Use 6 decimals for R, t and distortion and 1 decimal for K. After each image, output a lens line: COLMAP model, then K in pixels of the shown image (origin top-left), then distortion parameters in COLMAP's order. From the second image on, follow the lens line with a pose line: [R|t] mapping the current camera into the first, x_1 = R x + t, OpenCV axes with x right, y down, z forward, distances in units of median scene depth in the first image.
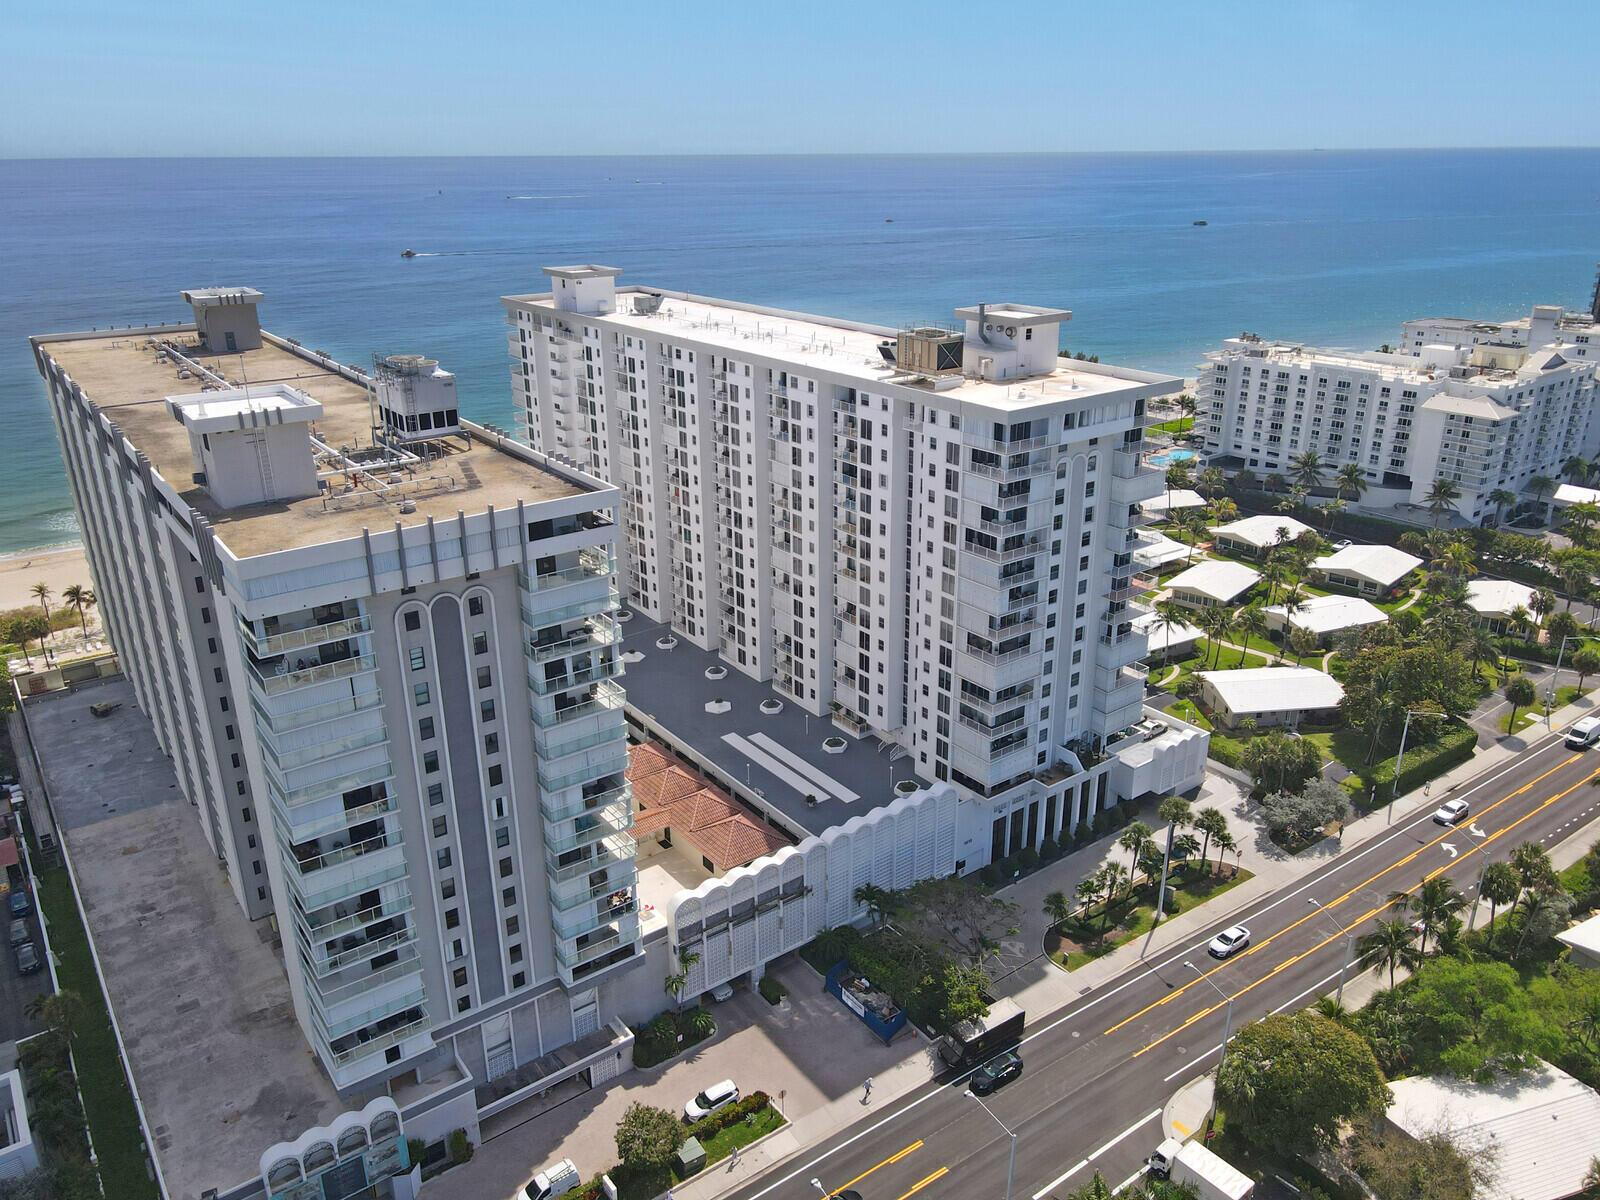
lens RADIAL K [[1180.0, 0, 804.6], [0, 1180.0, 593.7], [0, 0, 1]] dist [-0.006485, 0.038907]
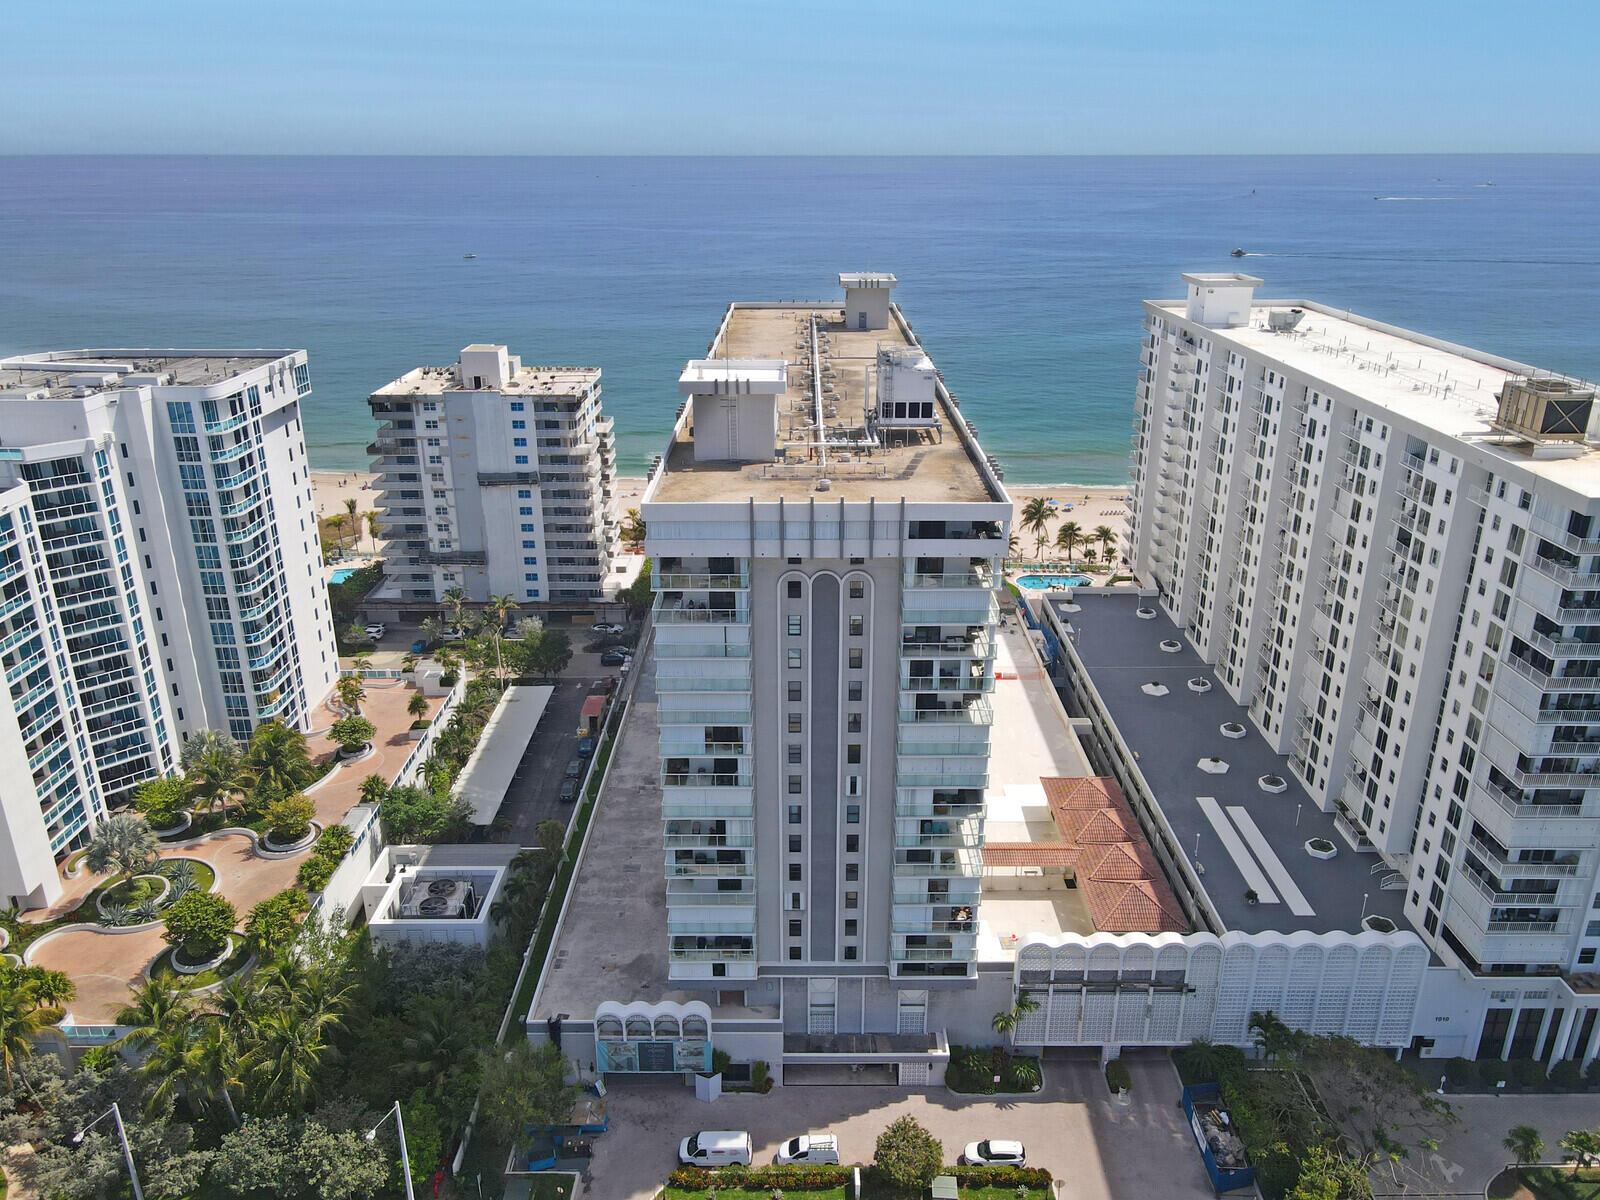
lens RADIAL K [[1180.0, 0, 804.6], [0, 1180.0, 593.7], [0, 0, 1]] dist [-0.006485, 0.038907]
pose [[0.802066, 0.217780, -0.556114, 0.178668], [-0.217164, 0.973755, 0.068123, -0.031750], [0.556354, 0.066129, 0.828310, 0.076438]]
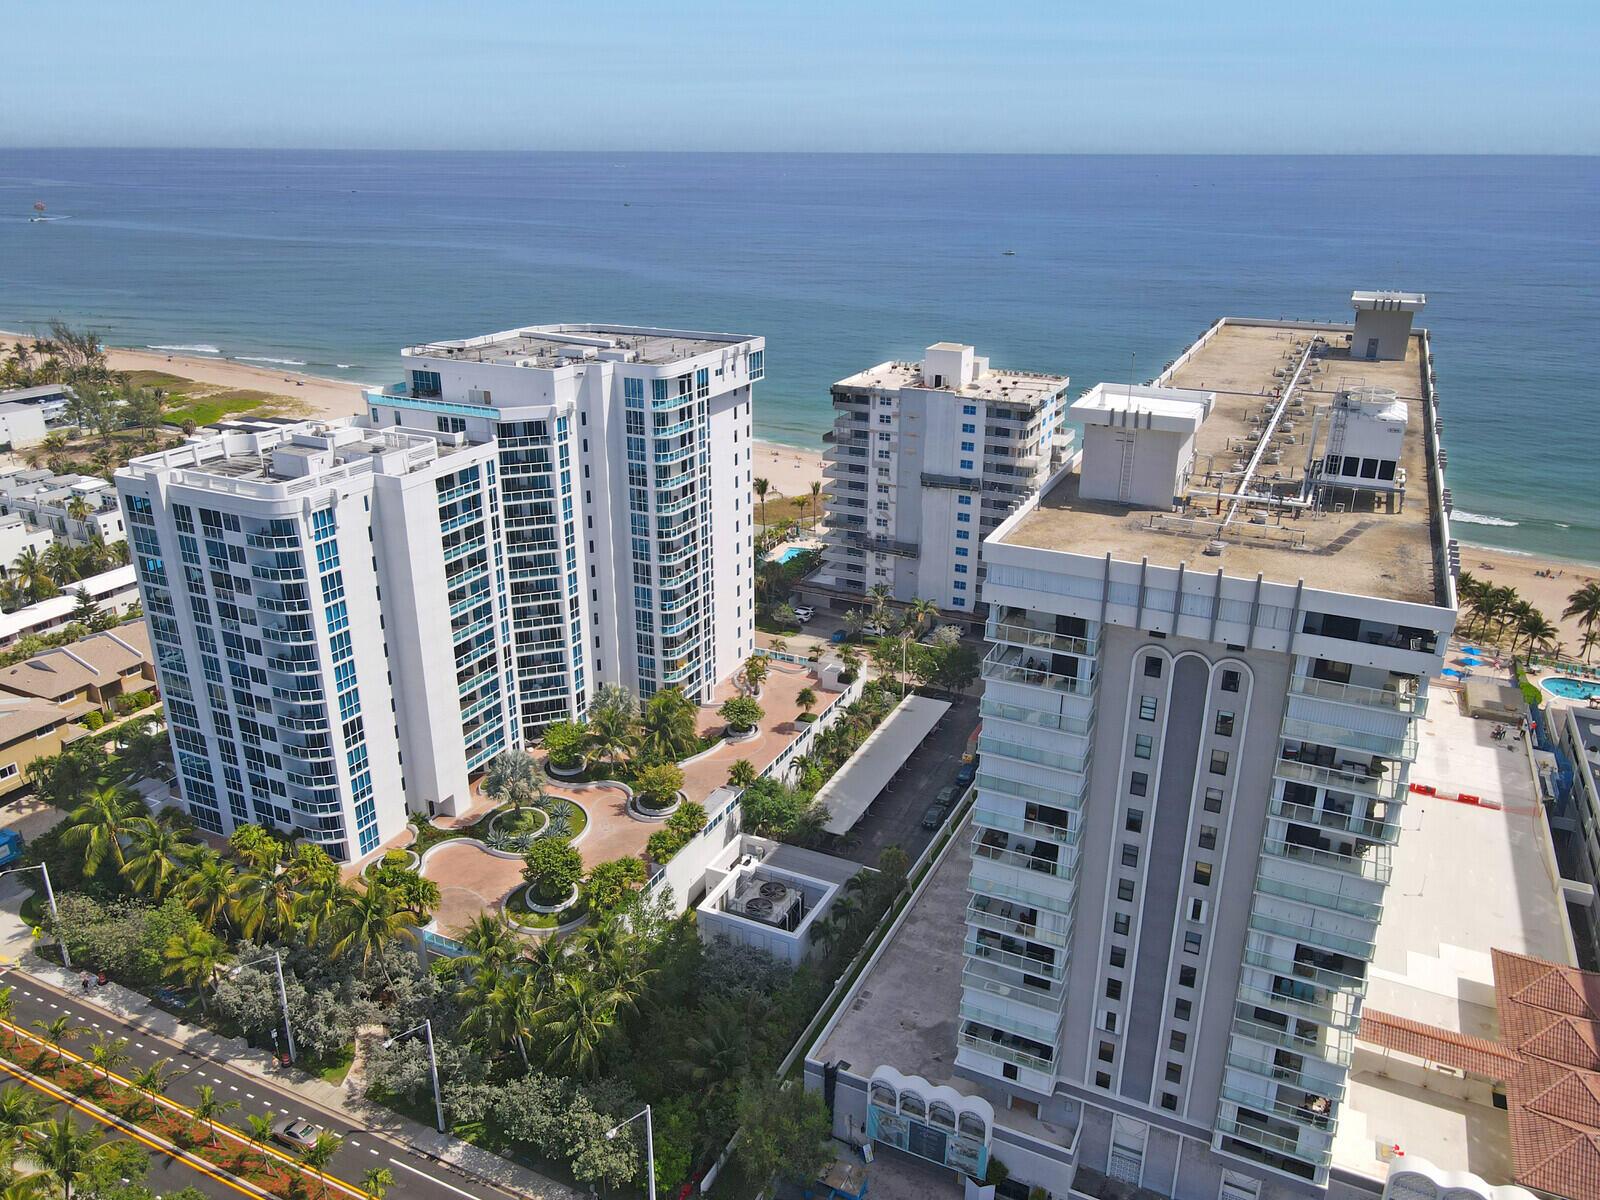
lens RADIAL K [[1180.0, 0, 804.6], [0, 1180.0, 593.7], [0, 0, 1]] dist [-0.006485, 0.038907]
pose [[0.465607, 0.324475, -0.823363, 0.174630], [-0.322738, 0.928546, 0.183419, -0.070901], [0.824045, 0.180330, 0.537057, 0.188449]]
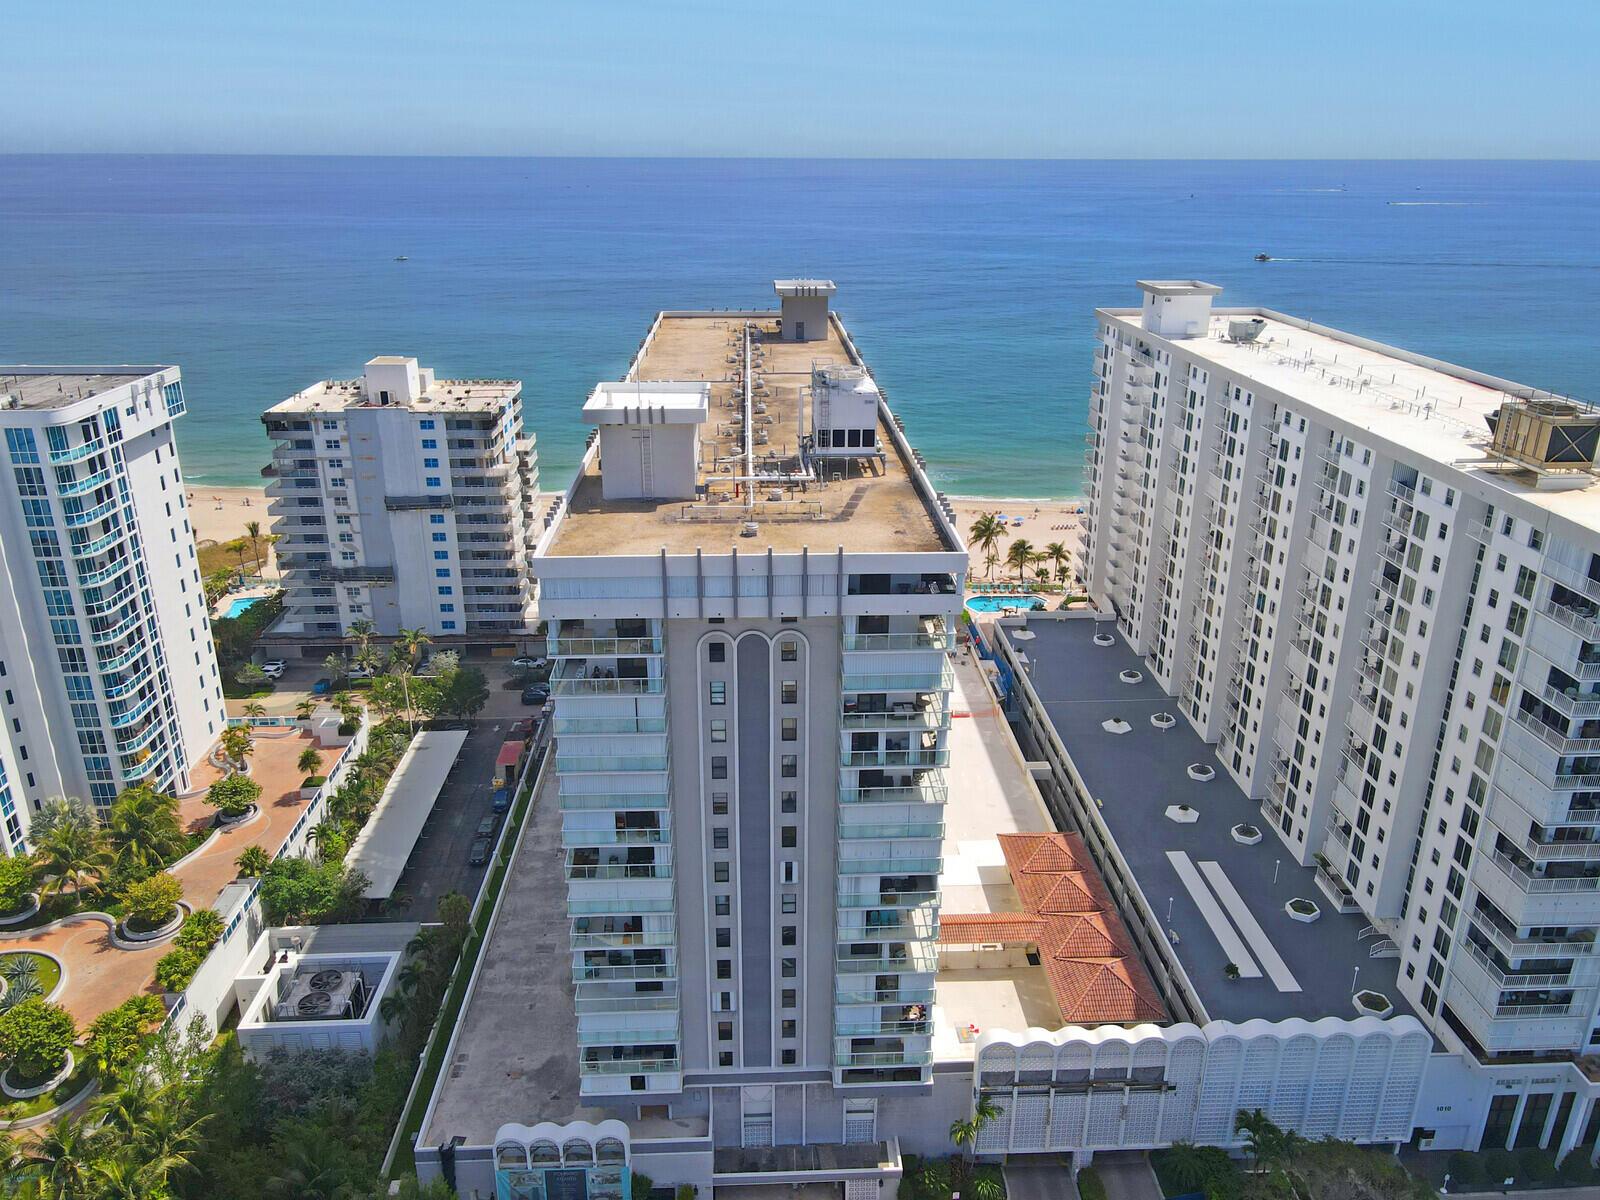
lens RADIAL K [[1177.2, 0, 804.8], [0, 1177.2, 594.8], [0, 0, 1]] dist [-0.000183, 0.022083]
pose [[0.828651, 0.207877, -0.519735, 0.127602], [-0.208693, 0.976275, 0.057744, -0.058179], [0.519408, 0.060615, 0.852374, 0.161853]]
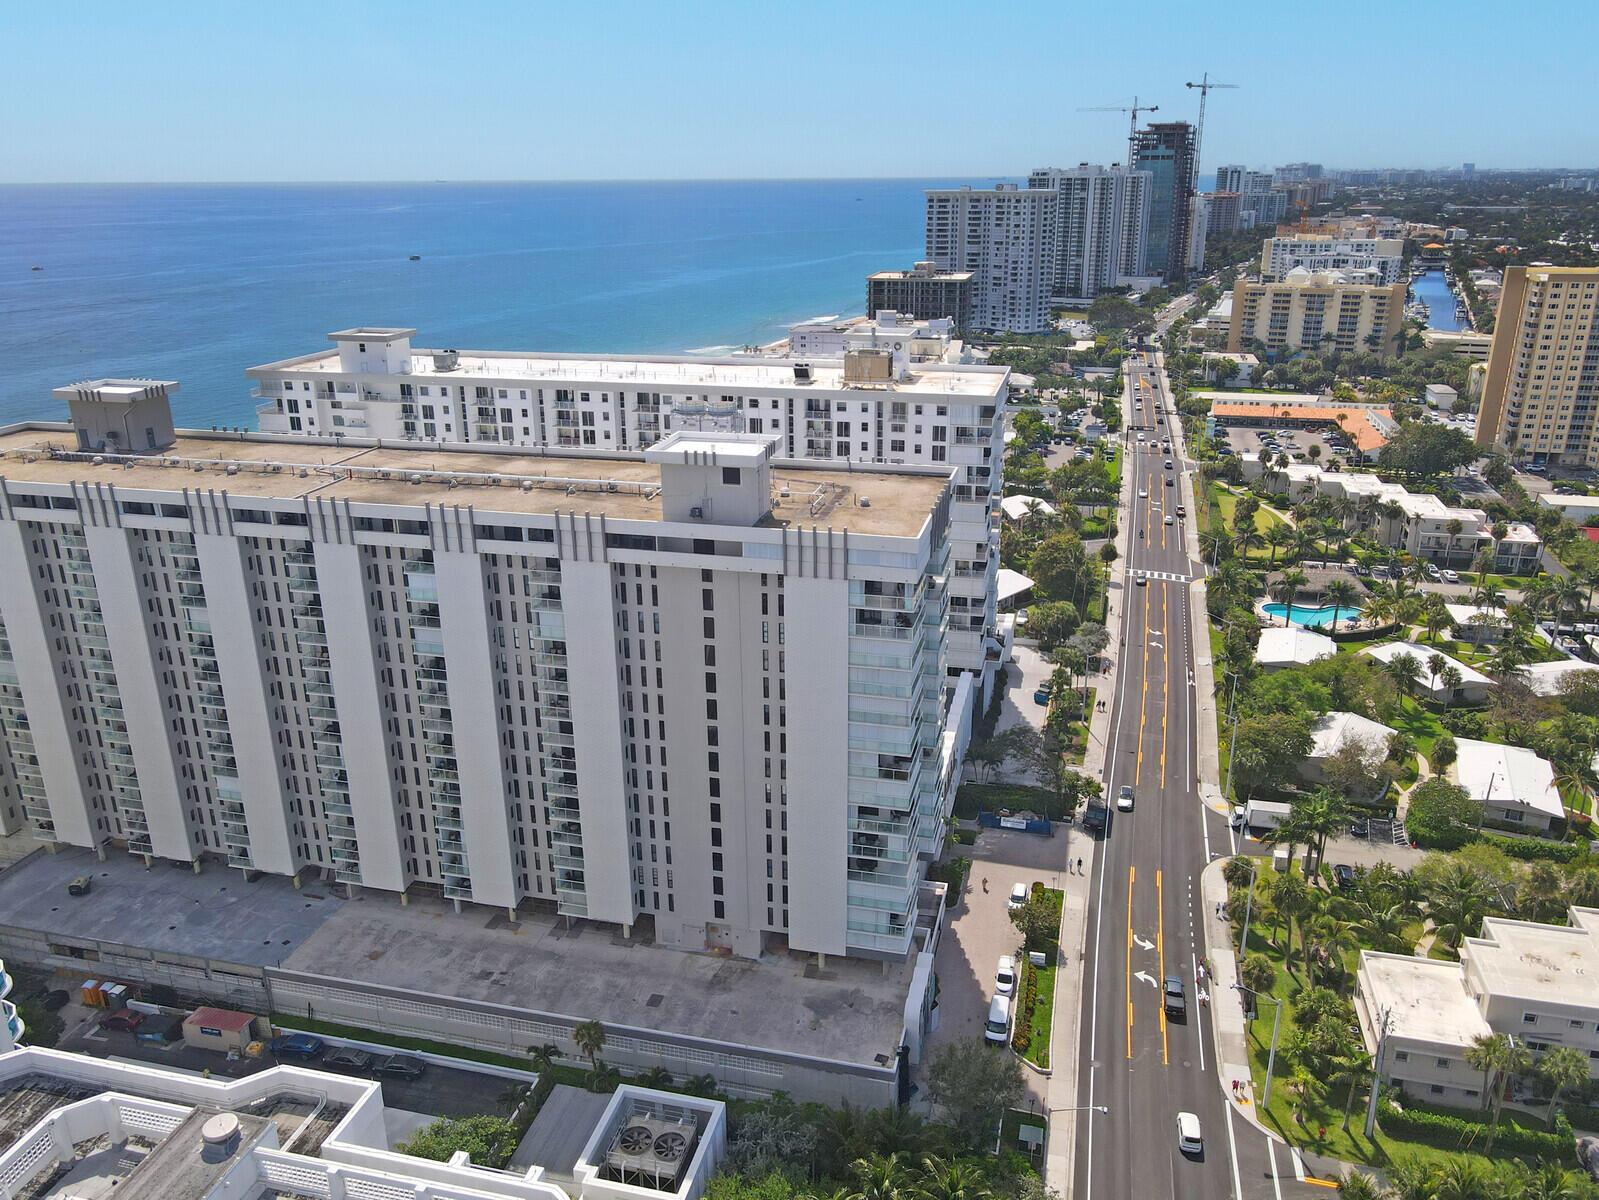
lens RADIAL K [[1203.4, 0, 806.4], [0, 1203.4, 592.7], [0, 0, 1]] dist [-0.006322, 0.030738]
pose [[0.772723, -0.208122, 0.599654, -0.819515], [0.226370, 0.972956, 0.045980, -0.034617], [-0.593006, 0.100214, 0.798937, -0.017577]]
